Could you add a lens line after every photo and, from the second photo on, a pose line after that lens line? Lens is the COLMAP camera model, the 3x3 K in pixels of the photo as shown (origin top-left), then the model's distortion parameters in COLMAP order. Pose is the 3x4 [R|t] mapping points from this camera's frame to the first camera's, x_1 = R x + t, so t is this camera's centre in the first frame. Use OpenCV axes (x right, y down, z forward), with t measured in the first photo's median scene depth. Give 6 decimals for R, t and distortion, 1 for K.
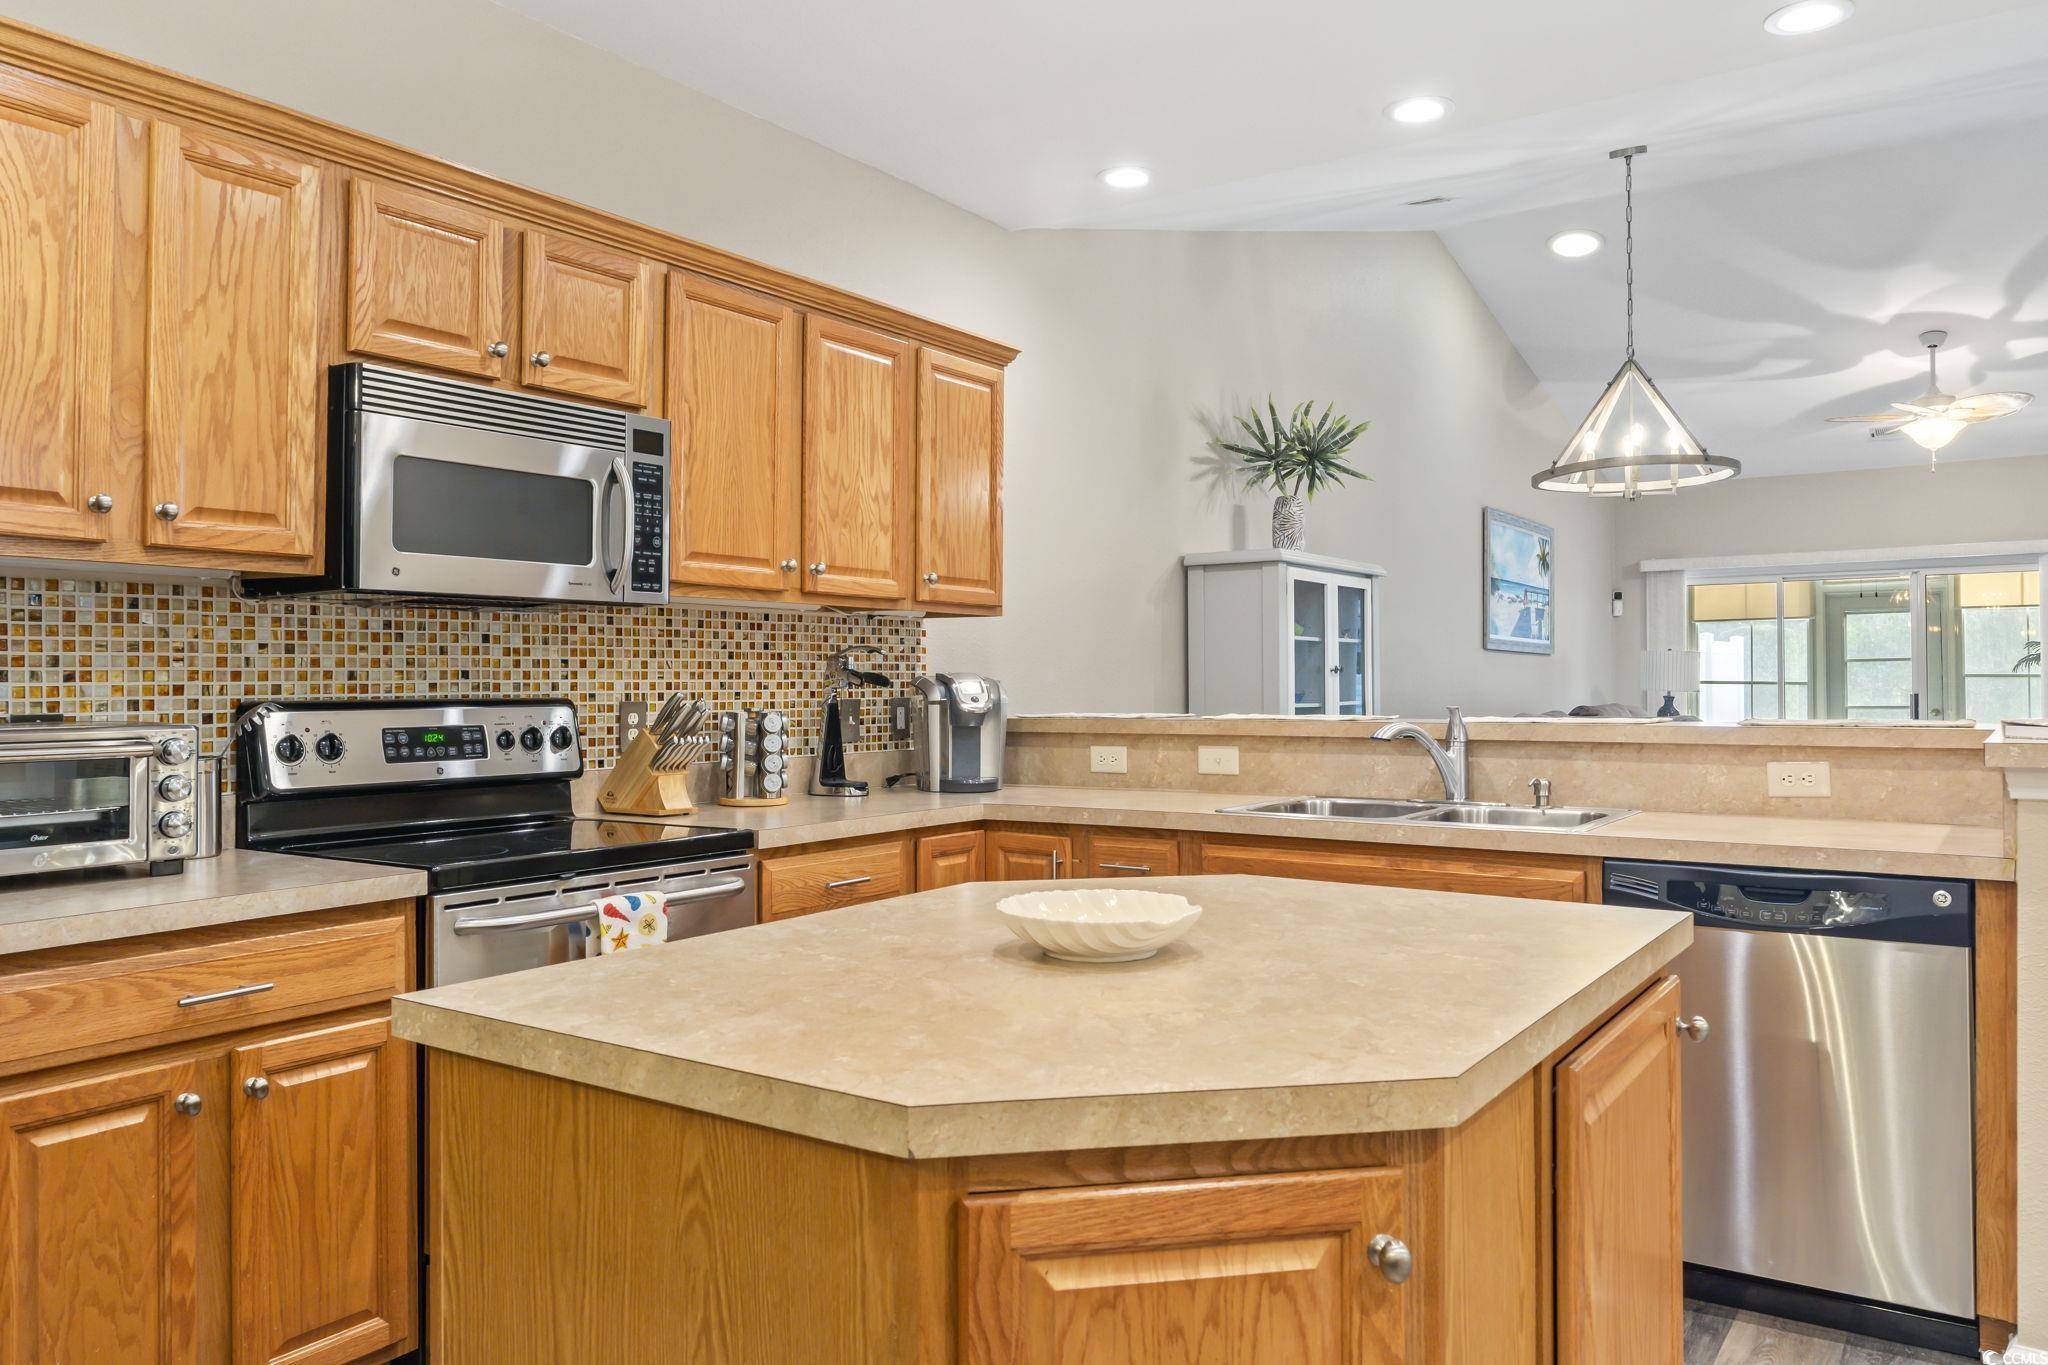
lens RADIAL K [[1456.2, 0, 1001.8], [0, 1456.2, 680.4], [0, 0, 1]] dist [-0.004061, 0.003579]
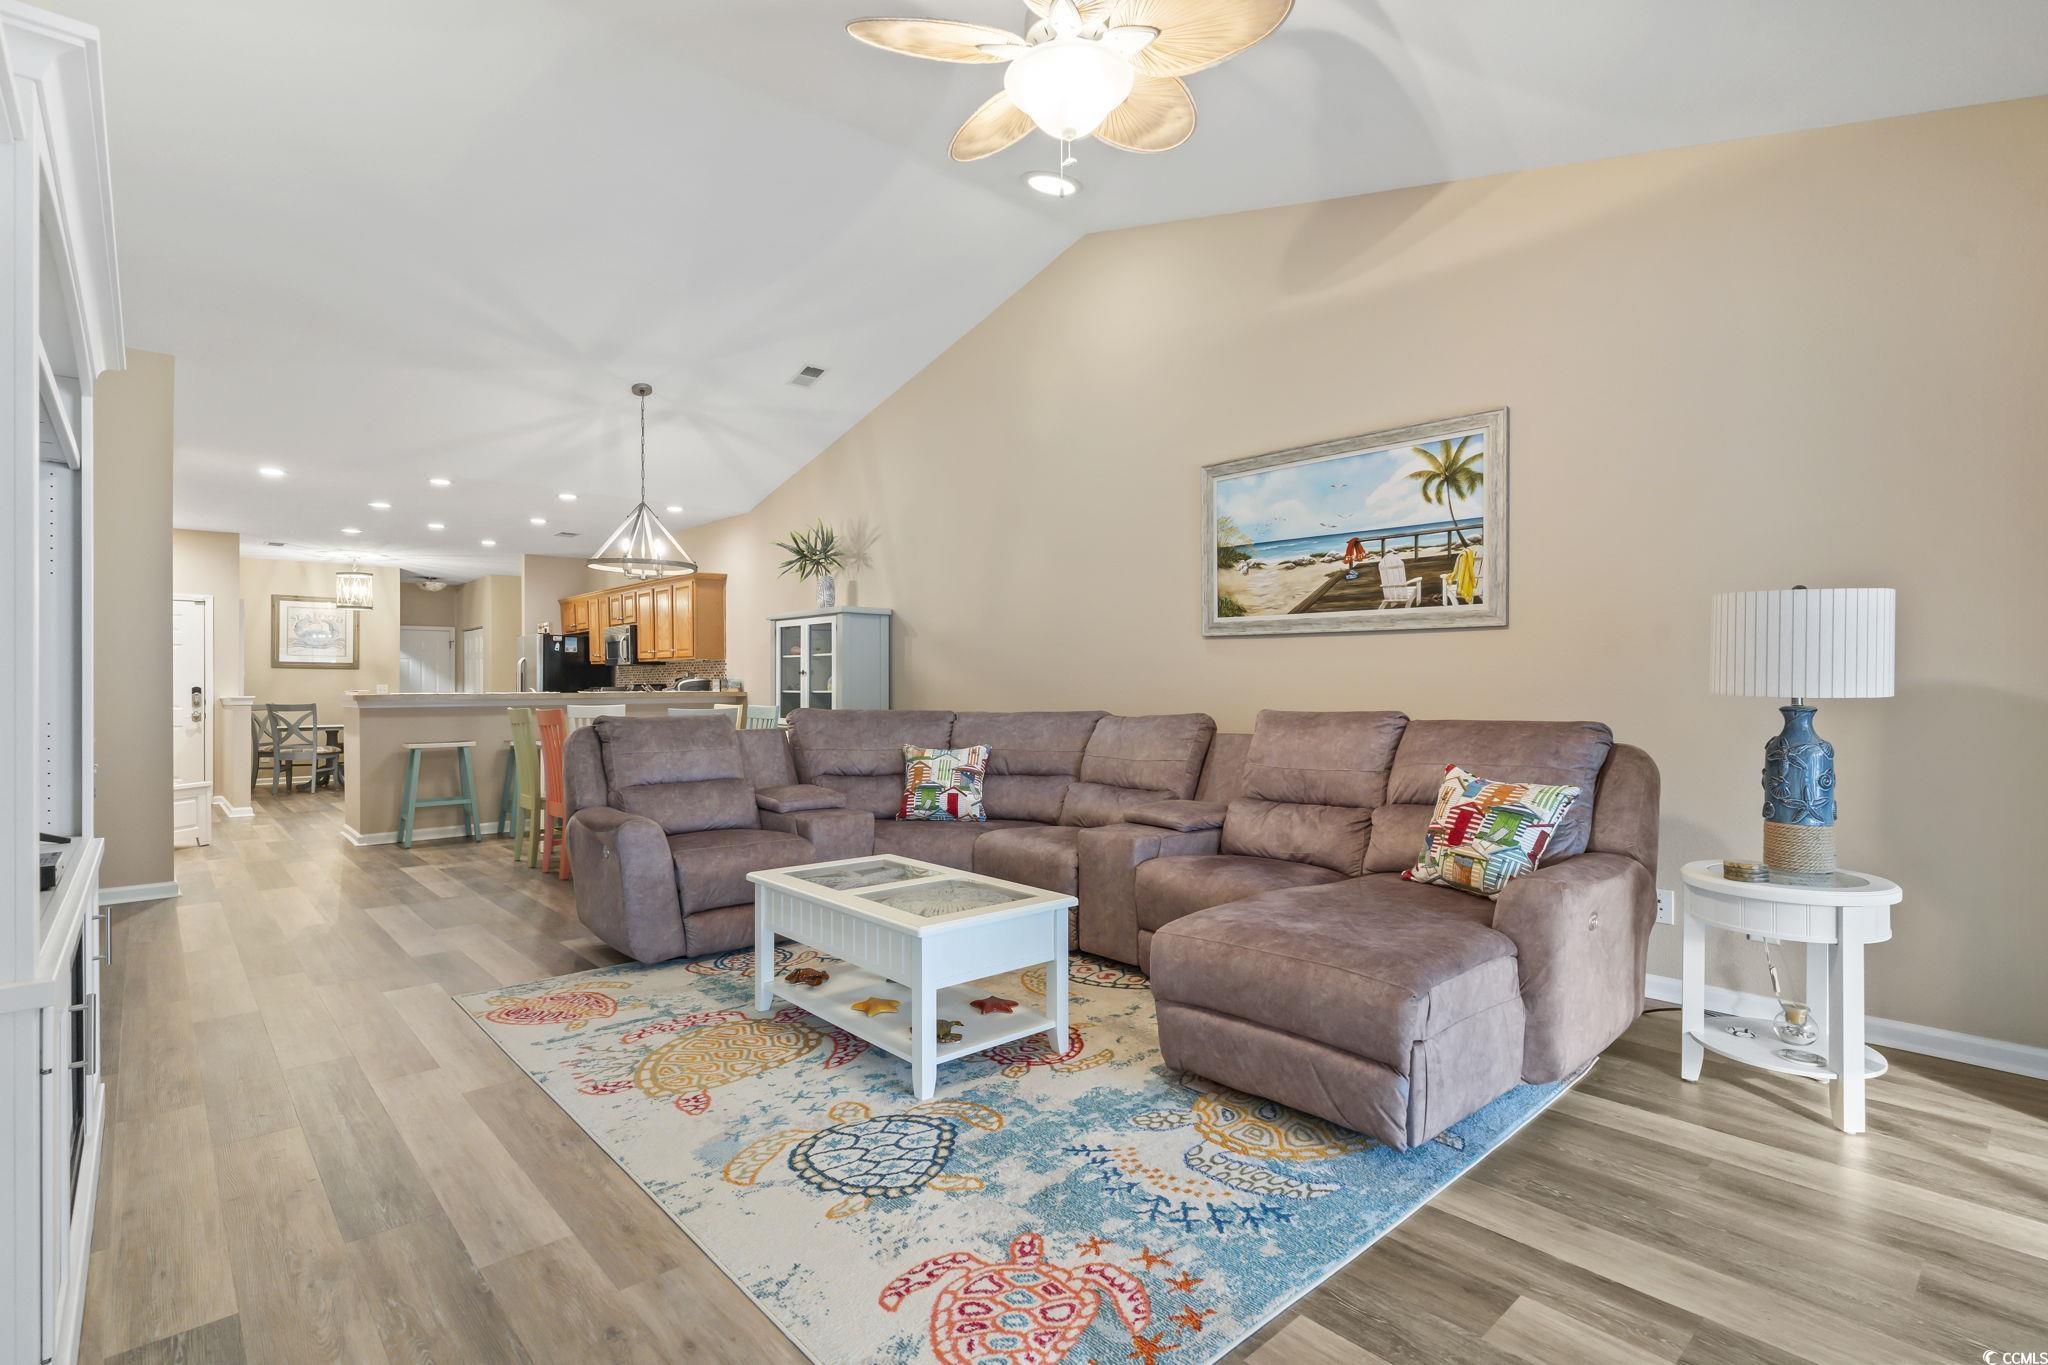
lens RADIAL K [[976.1, 0, 1022.5], [0, 976.1, 681.7], [0, 0, 1]] dist [-0.002788, 0.001914]
pose [[-0.212989, 0.002931, -0.977050, 2.316996], [0.006212, 0.999979, 0.001645, 0.005852], [0.977035, -0.005719, -0.213003, 2.617065]]
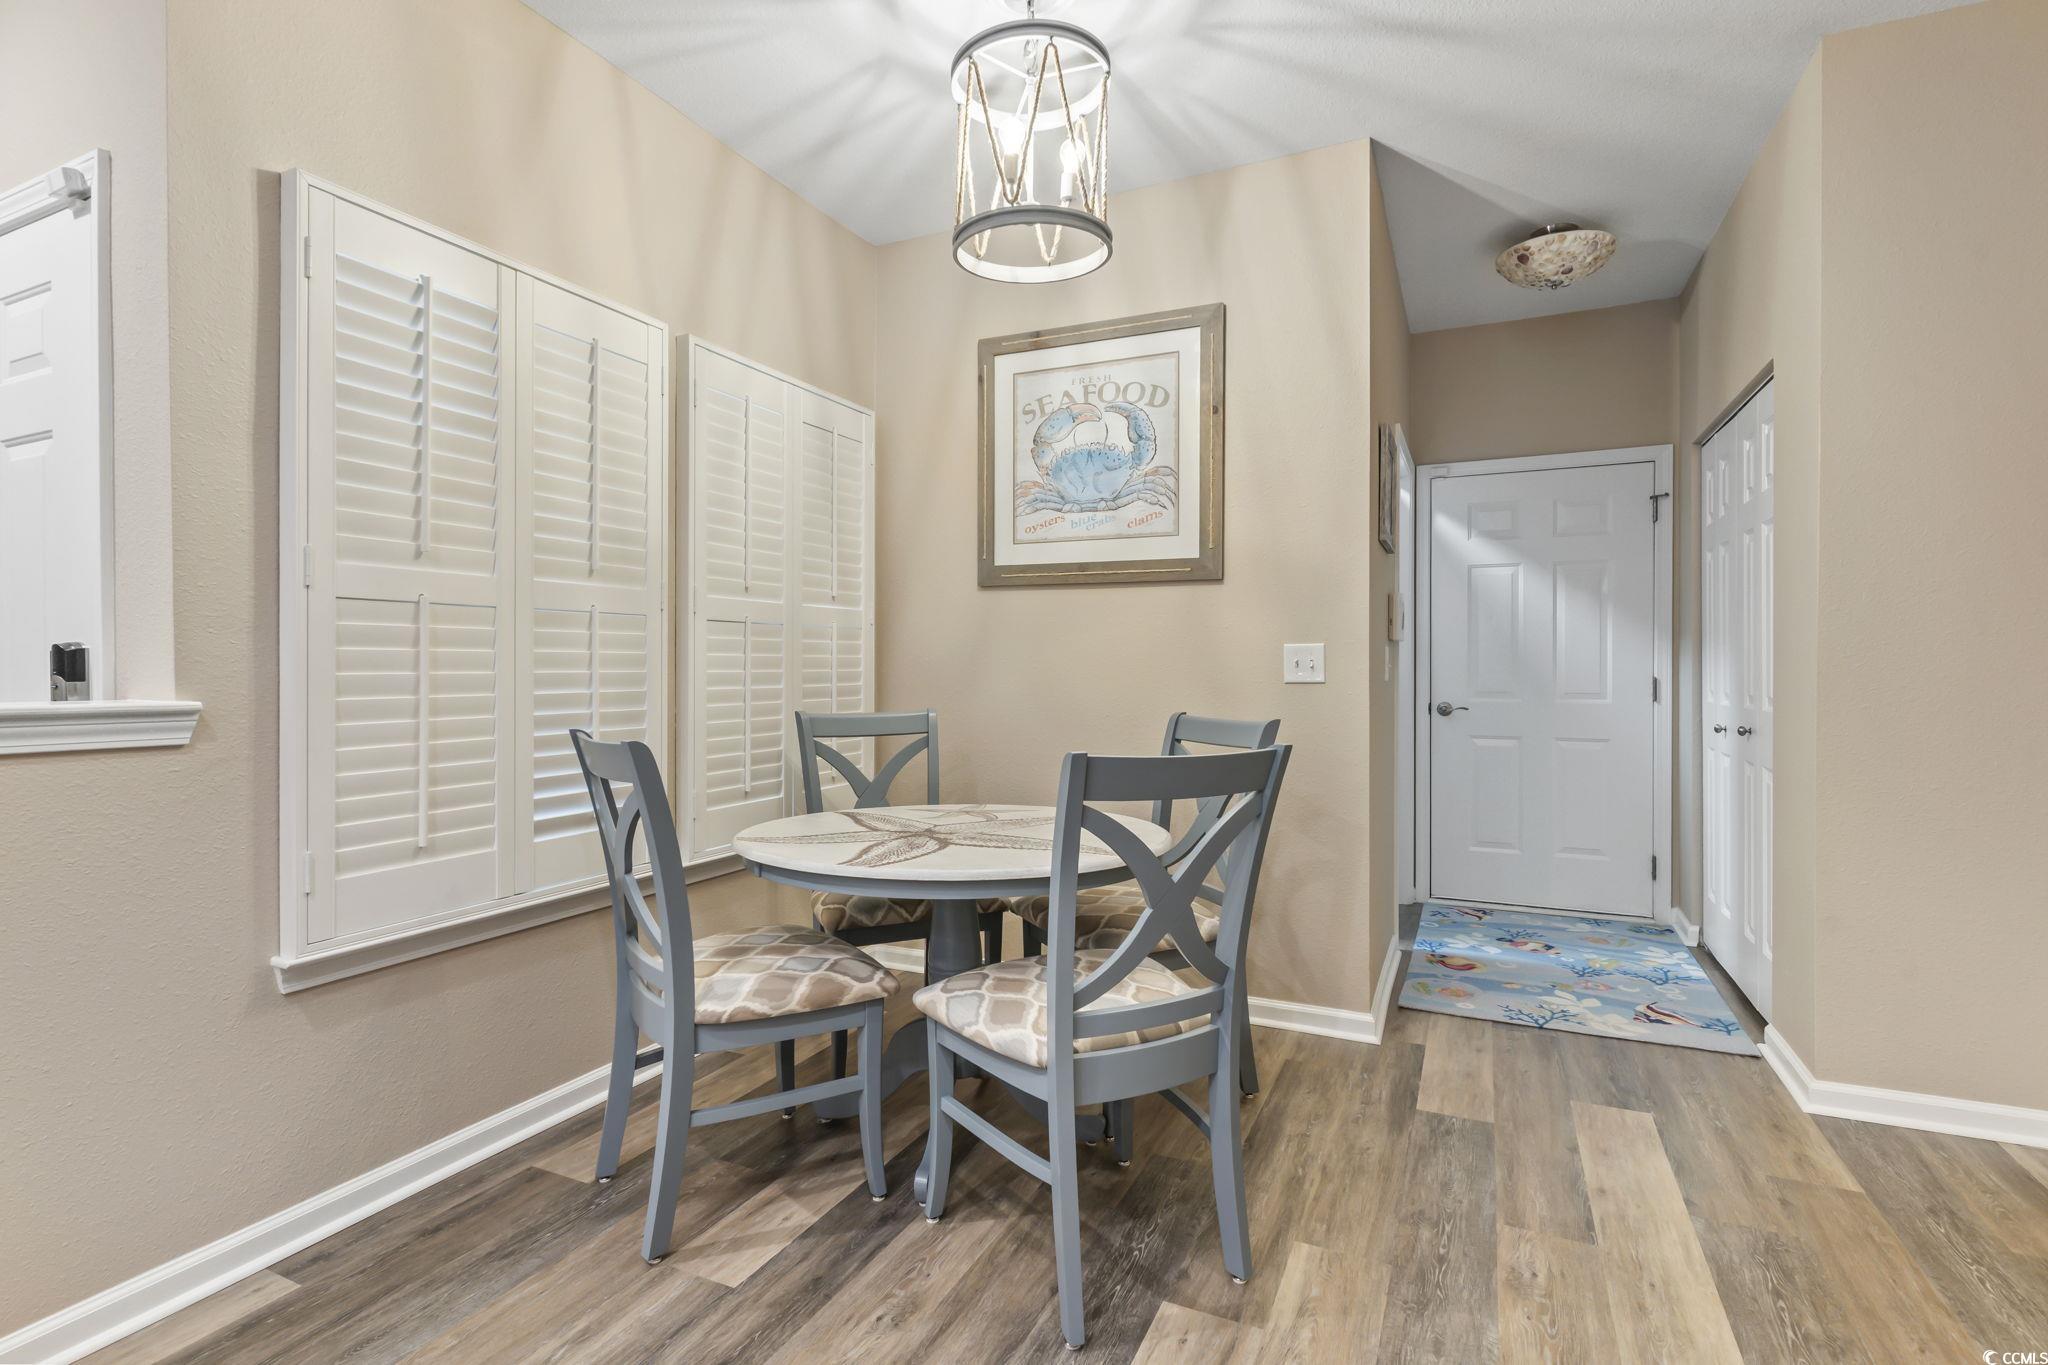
lens RADIAL K [[976.1, 0, 1023.2], [0, 976.1, 671.3], [0, 0, 1]] dist [-0.002788, 0.001914]
pose [[-0.985150, 0.010117, -0.171397, -0.298365], [0.008715, 0.999922, 0.008935, 0.023997], [0.171474, 0.007309, -0.985162, 0.359291]]
